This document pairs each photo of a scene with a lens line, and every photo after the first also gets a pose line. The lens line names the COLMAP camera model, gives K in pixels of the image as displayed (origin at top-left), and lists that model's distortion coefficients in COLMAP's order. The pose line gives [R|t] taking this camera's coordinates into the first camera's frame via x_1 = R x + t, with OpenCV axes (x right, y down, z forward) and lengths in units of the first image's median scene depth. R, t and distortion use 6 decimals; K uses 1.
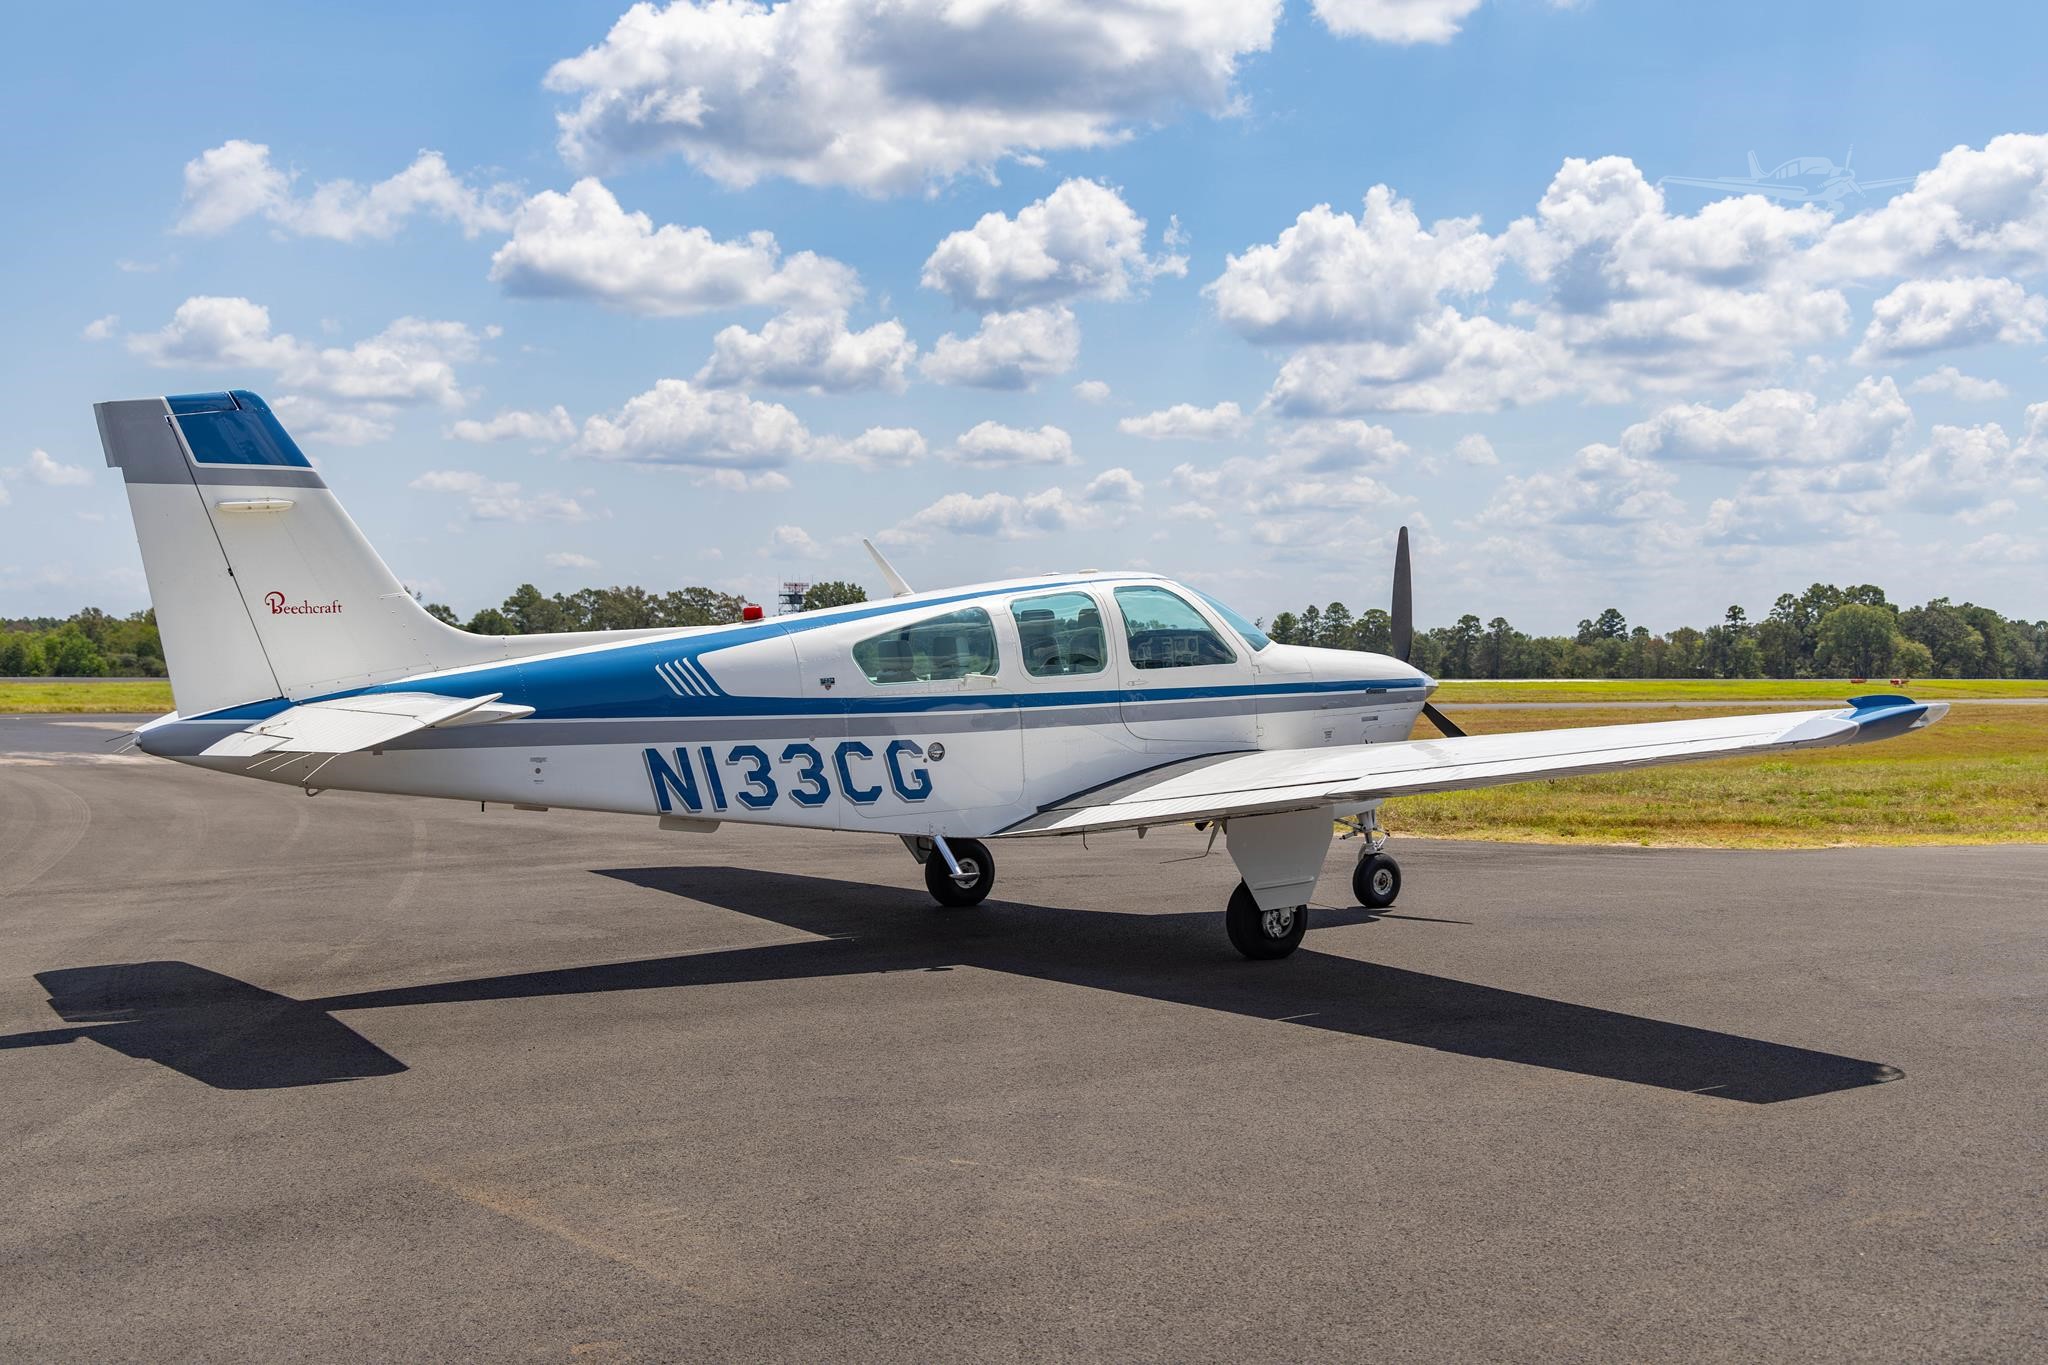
lens RADIAL K [[2232.7, 0, 1003.4], [0, 2232.7, 678.6], [0, 0, 1]] dist [0.011008, 0.000000]
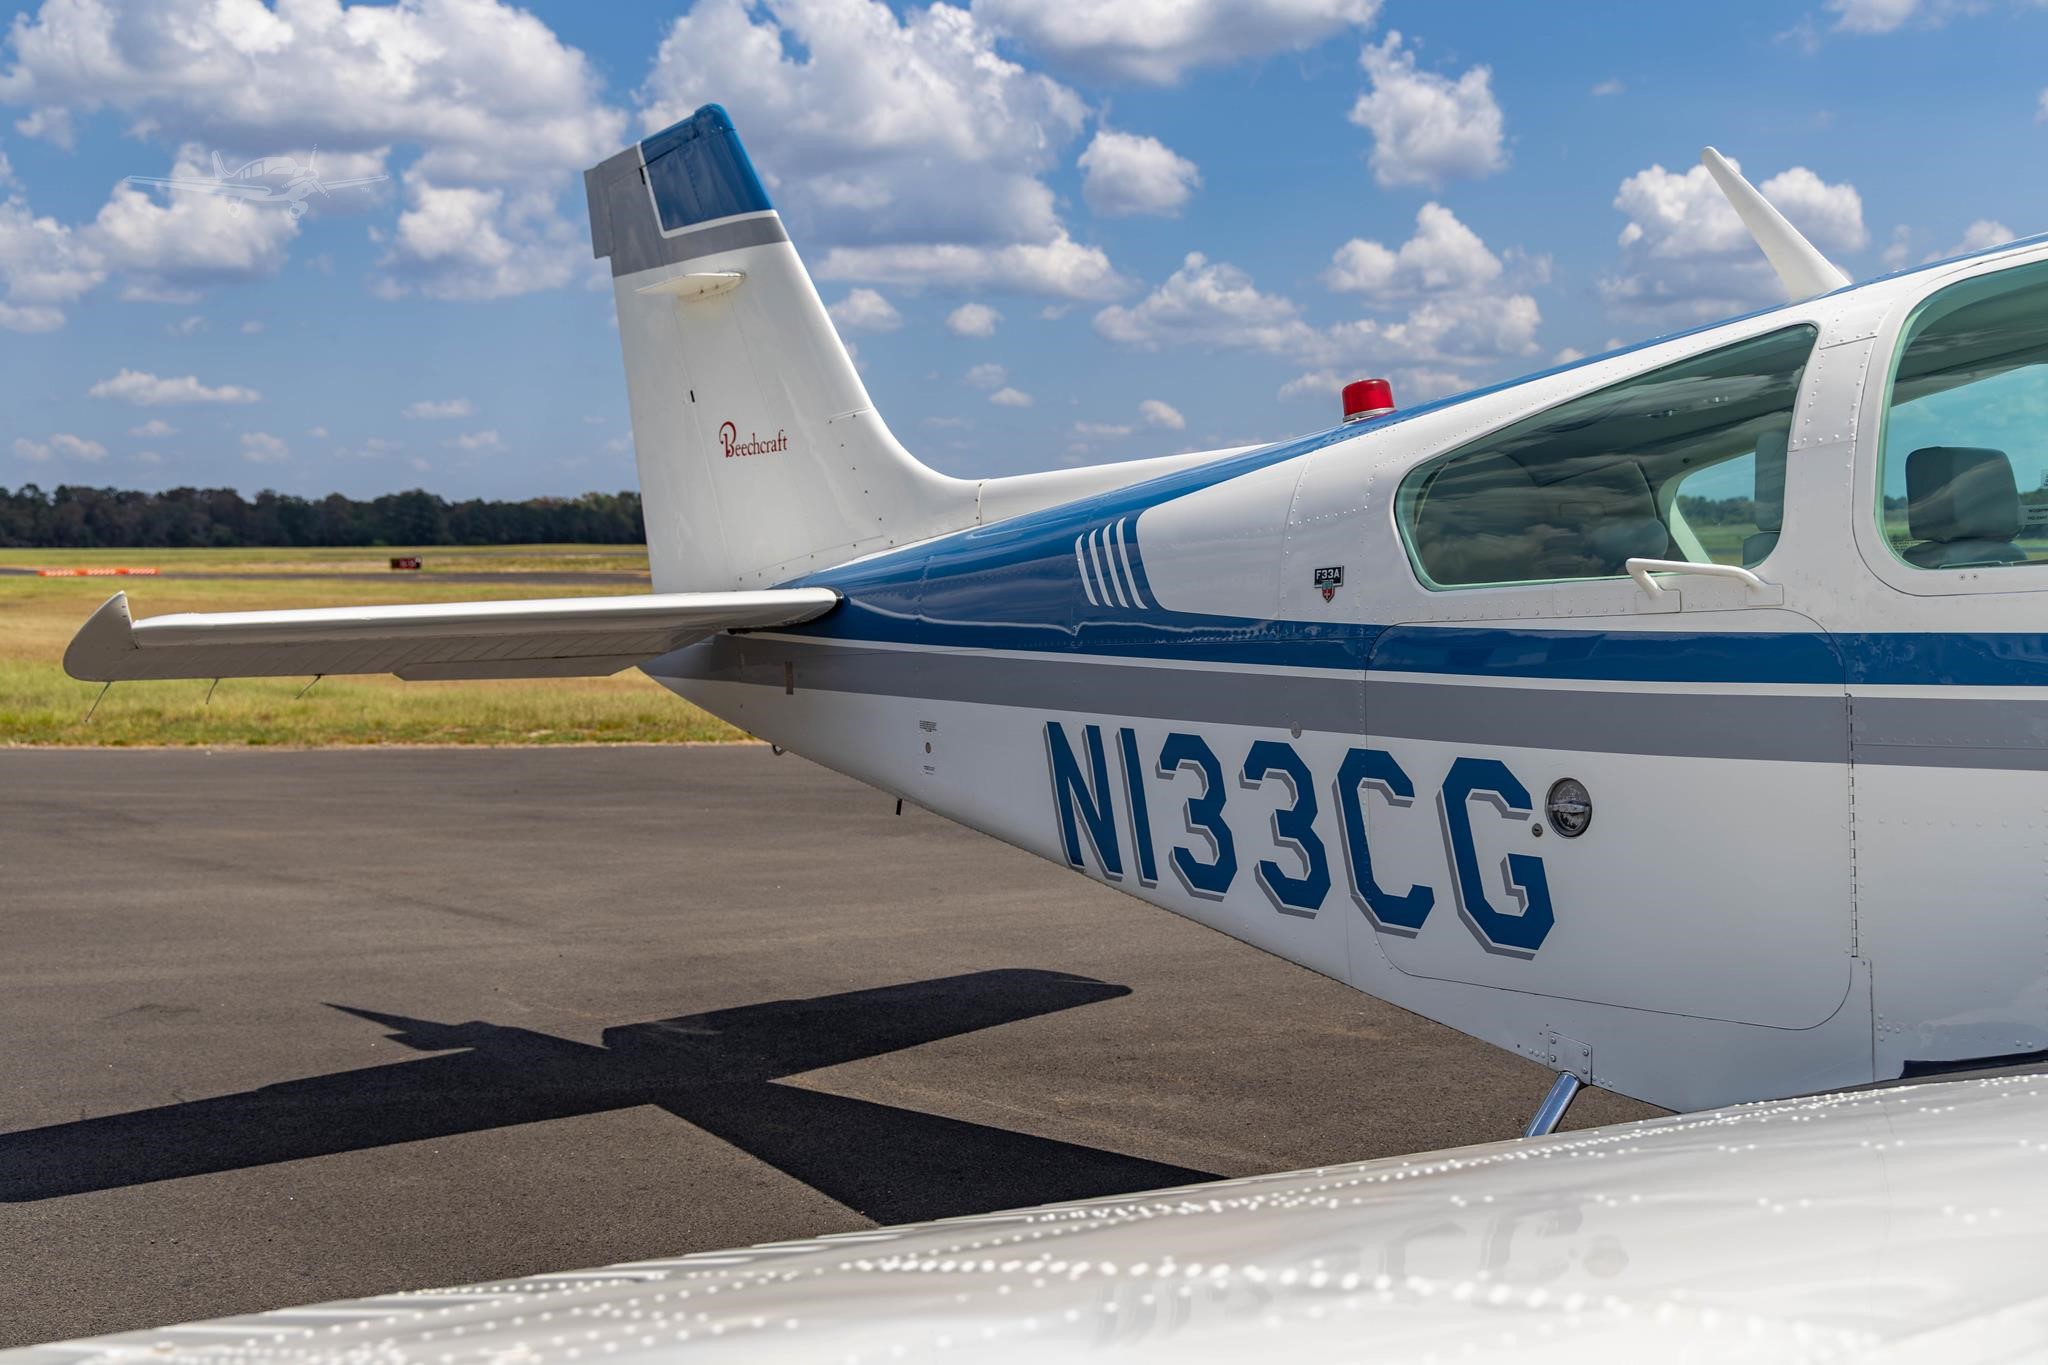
lens RADIAL K [[2232.7, 0, 1028.8], [0, 2232.7, 691.8], [0, 0, 1]] dist [0.011008, 0.000000]
pose [[0.110750, 0.065354, -0.991697, 0.273663], [0.001787, 0.997821, 0.065957, -0.004105], [0.993847, -0.009076, 0.110392, 0.904779]]
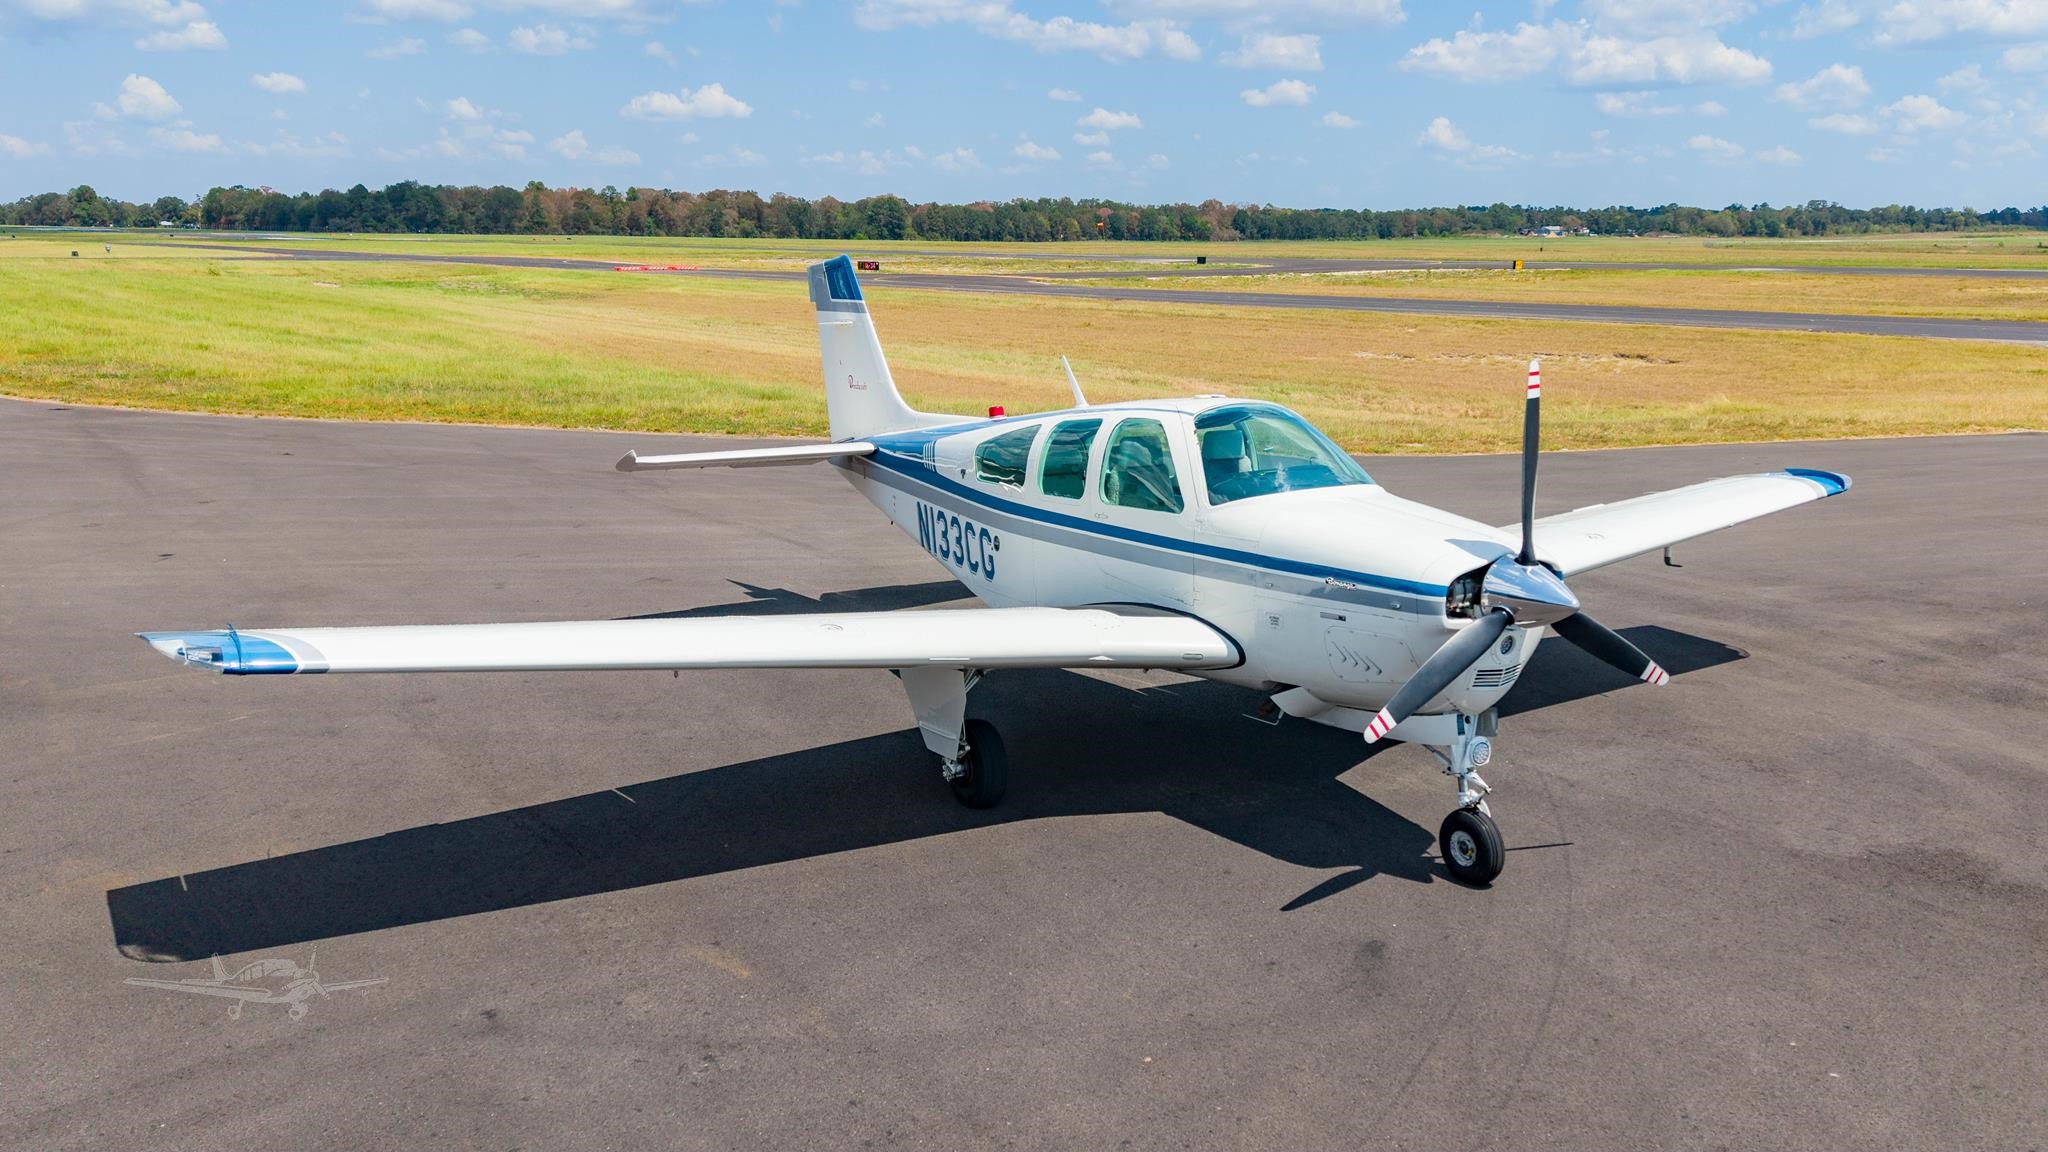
lens RADIAL K [[1673.2, 0, 1131.8], [0, 1673.2, 562.0], [0, 0, 1]] dist [0.077703, -0.073292]
pose [[-0.013553, 0.186469, -0.982367, 0.852656], [-0.014178, 0.982323, 0.186656, -0.125593], [0.999808, 0.016458, -0.010670, 1.097898]]
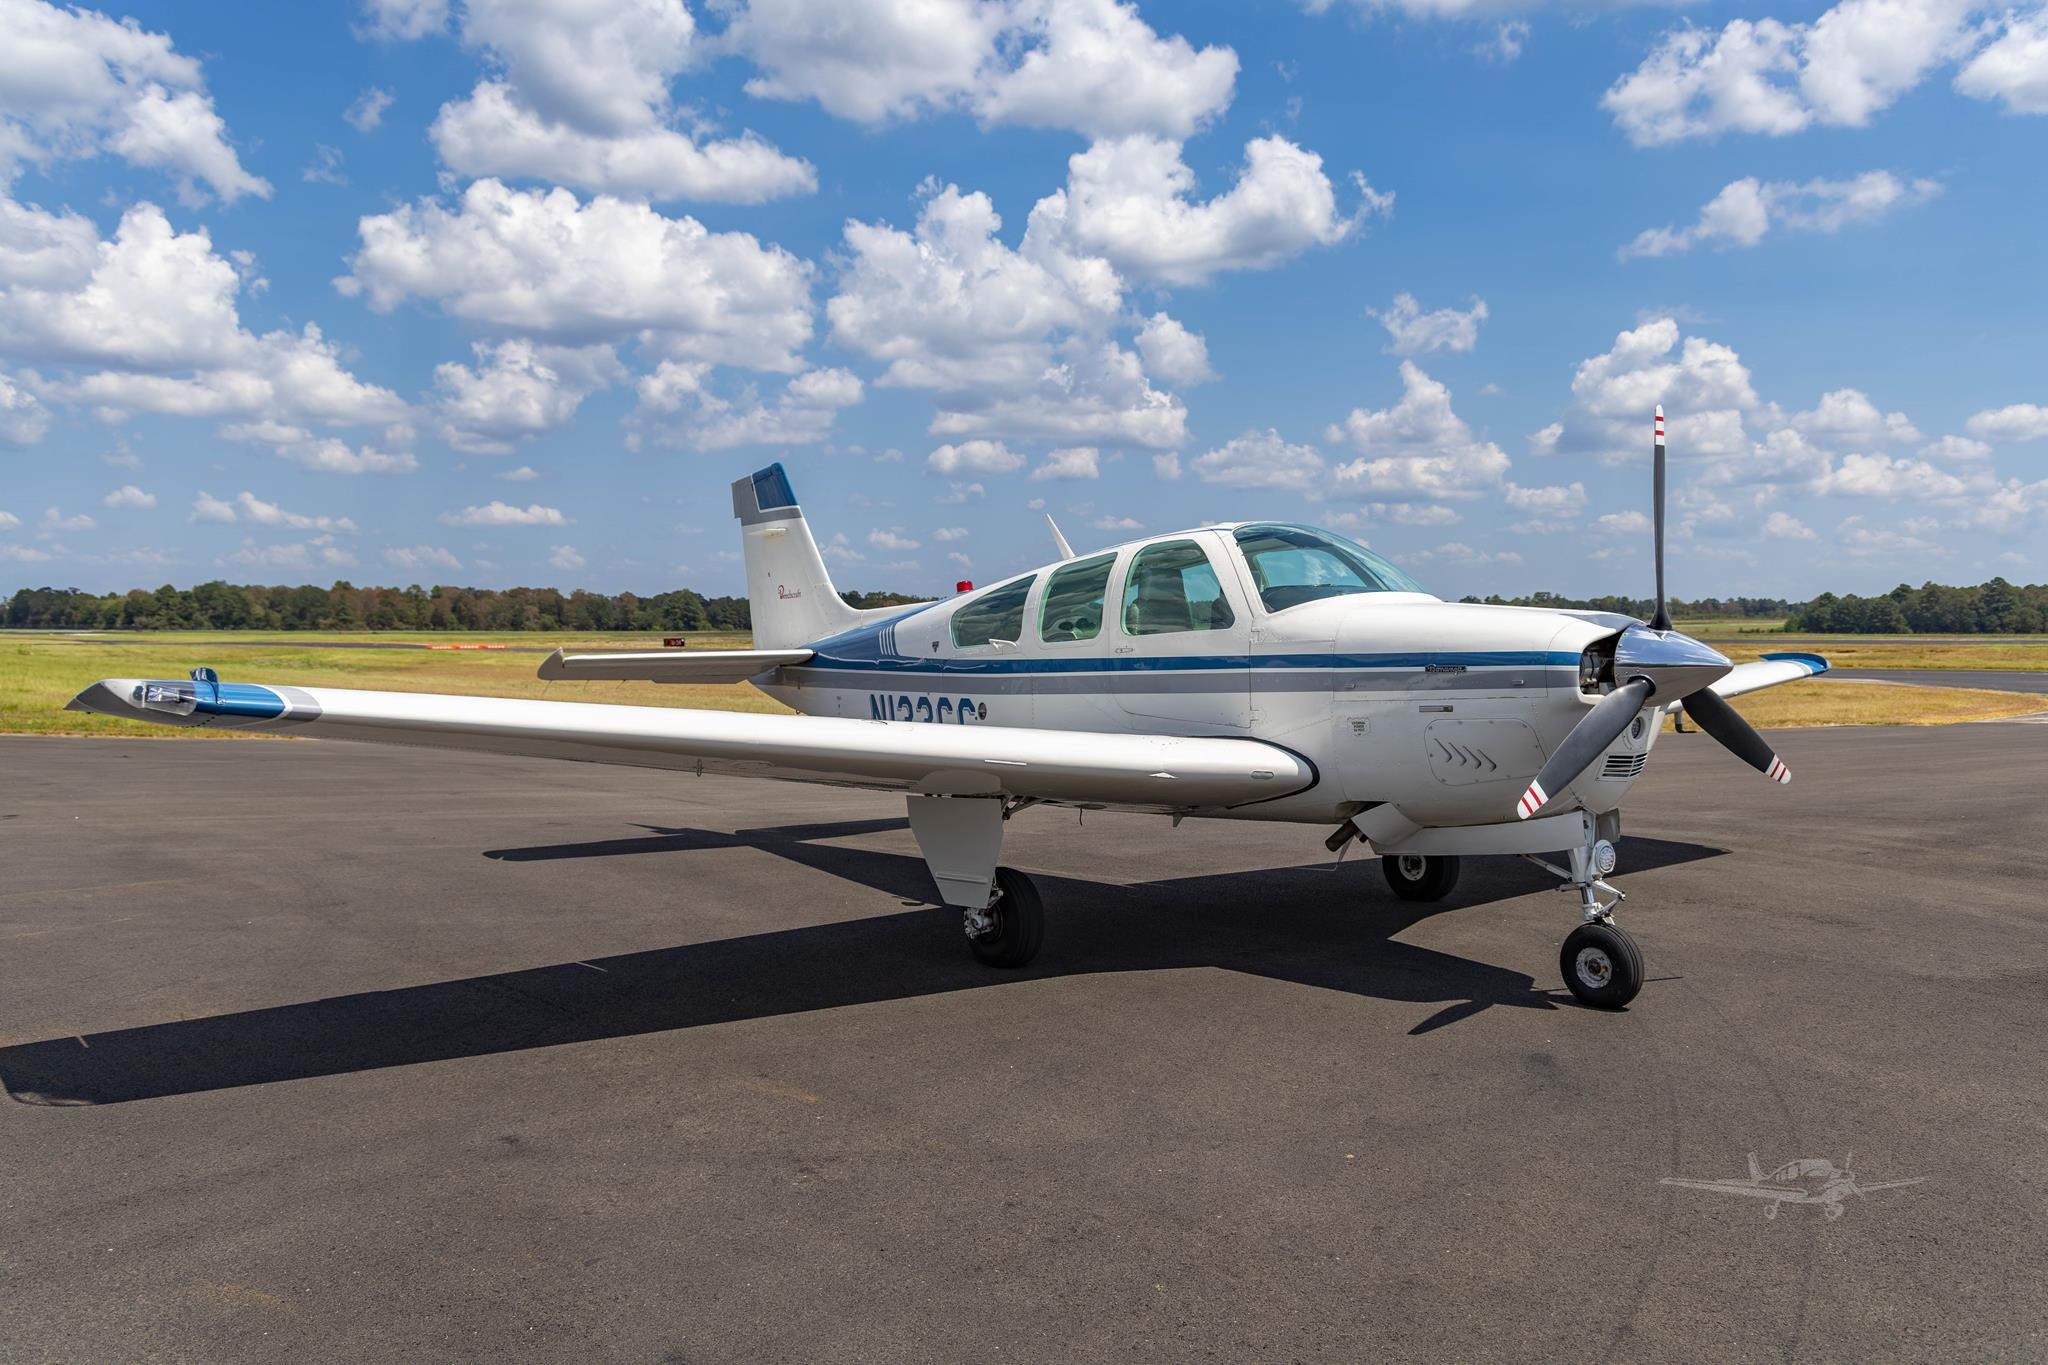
lens RADIAL K [[1618.0, 0, 1046.9], [0, 1618.0, 701.9], [0, 0, 1]] dist [-0.016666, 0.050409]
pose [[0.064928, 0.043544, -0.996939, 0.761290], [-0.006094, 0.999046, 0.043239, -0.005704], [0.997871, 0.003268, 0.065131, 0.995325]]
